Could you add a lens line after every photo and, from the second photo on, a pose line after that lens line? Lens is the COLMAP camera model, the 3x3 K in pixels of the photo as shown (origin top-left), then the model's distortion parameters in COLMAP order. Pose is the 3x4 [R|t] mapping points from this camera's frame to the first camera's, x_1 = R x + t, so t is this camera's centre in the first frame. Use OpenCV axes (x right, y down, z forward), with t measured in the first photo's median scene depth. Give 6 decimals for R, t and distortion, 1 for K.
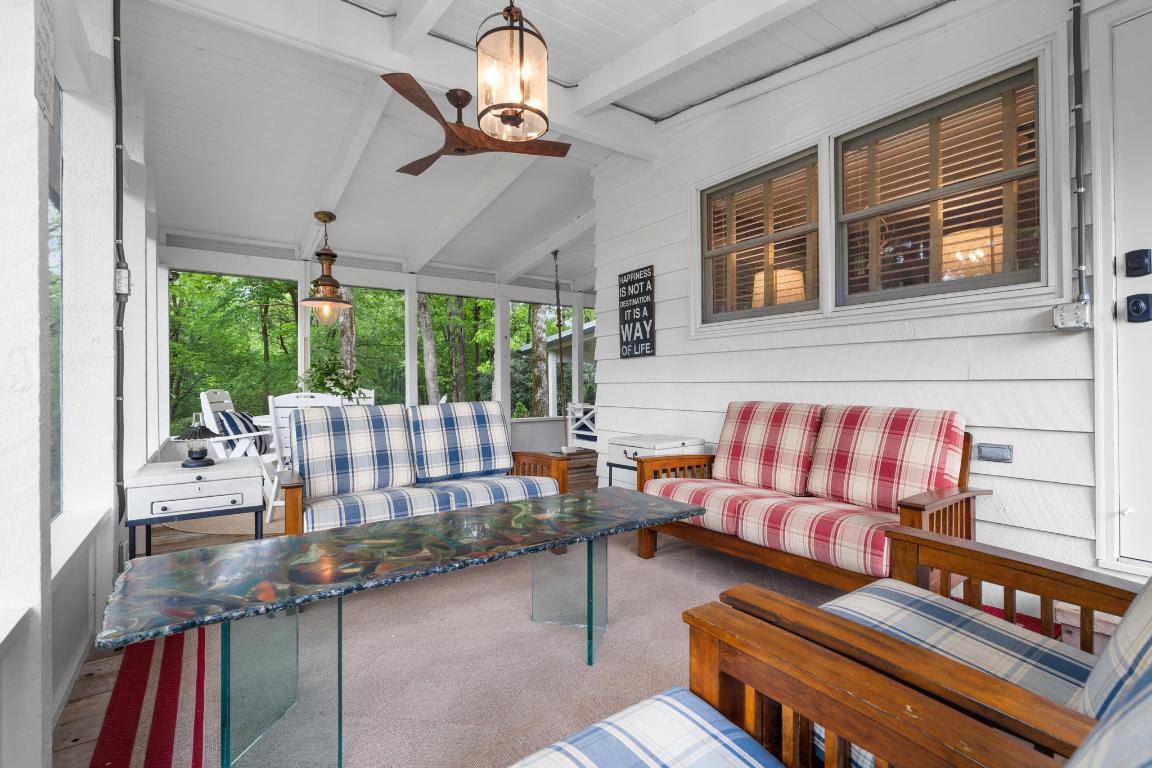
lens RADIAL K [[521.8, 0, 572.9], [0, 521.8, 387.0], [0, 0, 1]] dist [-0.002957, 0.000253]
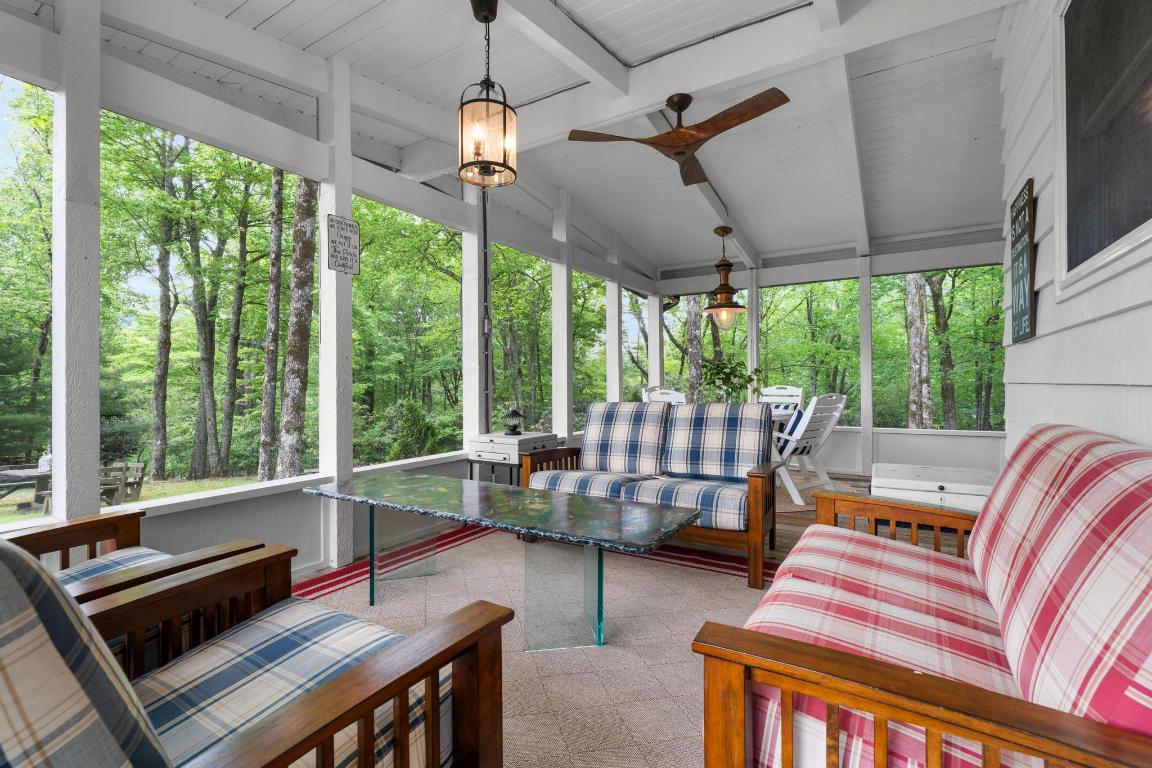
lens RADIAL K [[521.8, 0, 572.9], [0, 521.8, 387.0], [0, 0, 1]] dist [-0.002957, 0.000253]
pose [[0.392353, 0.012793, -0.919726, 0.433294], [-0.003886, 0.999917, 0.012250, -0.008396], [0.919806, -0.001233, 0.392371, 0.279104]]
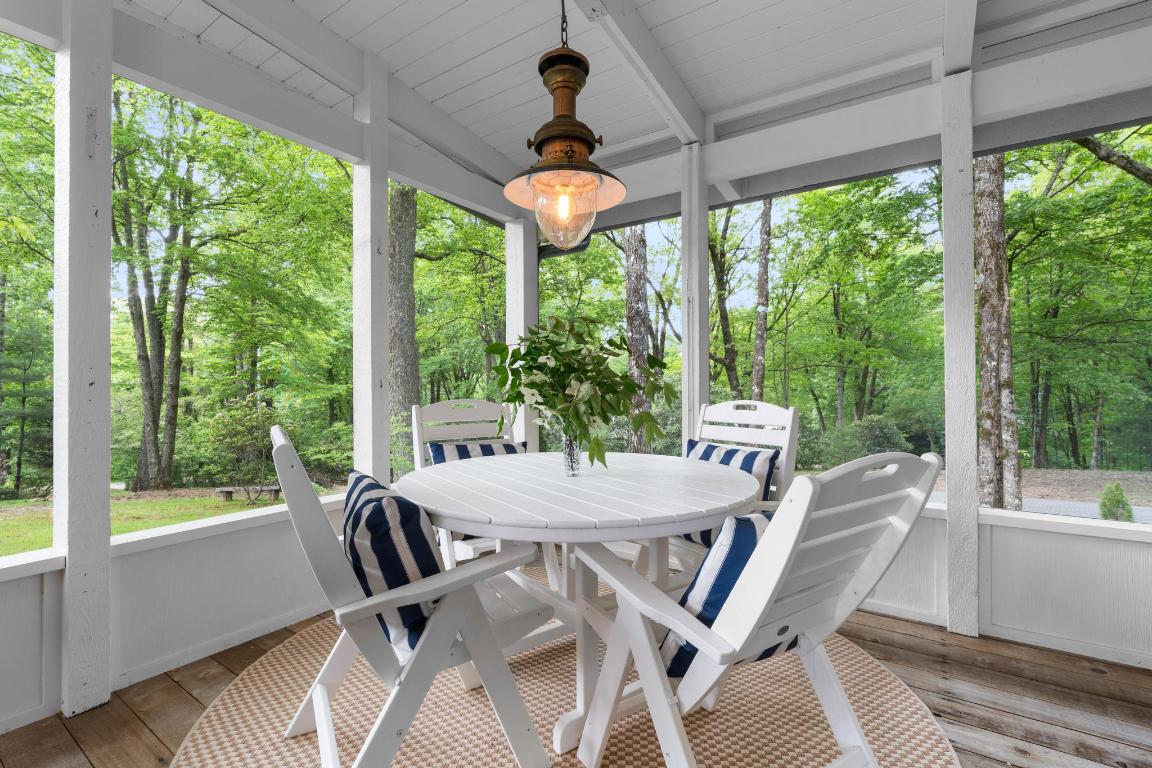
lens RADIAL K [[521.8, 0, 572.9], [0, 521.8, 387.0], [0, 0, 1]] dist [-0.002957, 0.000253]
pose [[0.351759, 0.012475, -0.936007, -0.094832], [-0.005837, 0.999921, 0.011133, -0.016759], [0.936072, 0.001547, 0.351804, 0.885704]]
